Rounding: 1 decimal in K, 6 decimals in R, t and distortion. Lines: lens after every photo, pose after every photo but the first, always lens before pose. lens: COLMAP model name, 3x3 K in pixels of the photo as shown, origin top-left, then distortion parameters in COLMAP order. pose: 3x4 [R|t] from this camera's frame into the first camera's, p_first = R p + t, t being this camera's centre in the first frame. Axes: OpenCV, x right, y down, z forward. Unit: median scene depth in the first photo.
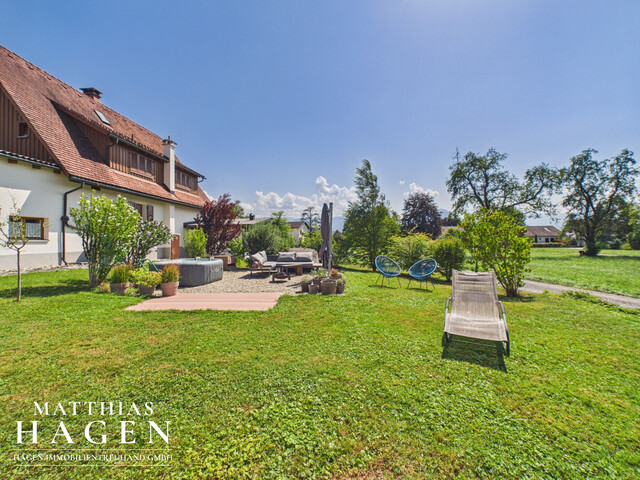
lens RADIAL K [[257.6, 0, 318.5], [0, 257.6, 235.3], [0, 0, 1]] dist [0.000601, -0.000063]
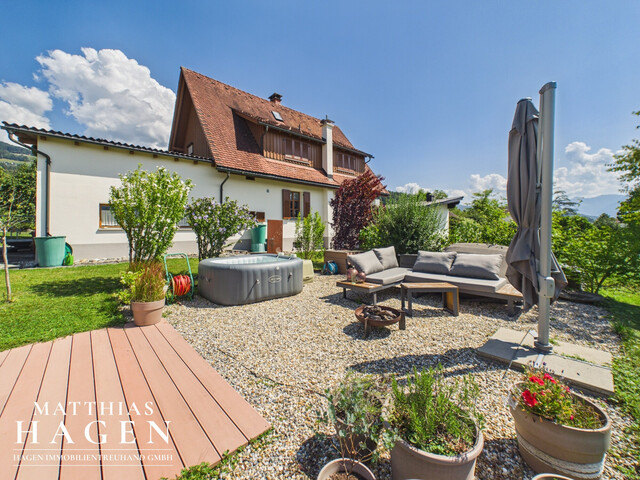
lens RADIAL K [[256.7, 0, 318.5], [0, 256.7, 227.5], [0, 0, 1]] dist [-0.001269, 0.000007]
pose [[0.718229, -0.007680, -0.695765, 0.030969], [0.014216, 0.999892, 0.003639, 0.010264], [0.695662, -0.012505, 0.718260, 0.317084]]
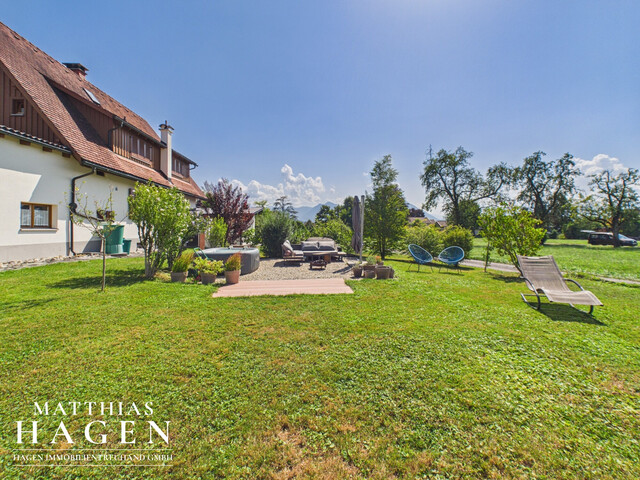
lens RADIAL K [[256.7, 0, 318.5], [0, 256.7, 227.5], [0, 0, 1]] dist [-0.001269, 0.000007]
pose [[0.991859, 0.005127, 0.127237, -0.136308], [-0.006362, 0.999936, 0.009302, -0.000128], [-0.127181, -0.010036, 0.991829, -0.021461]]
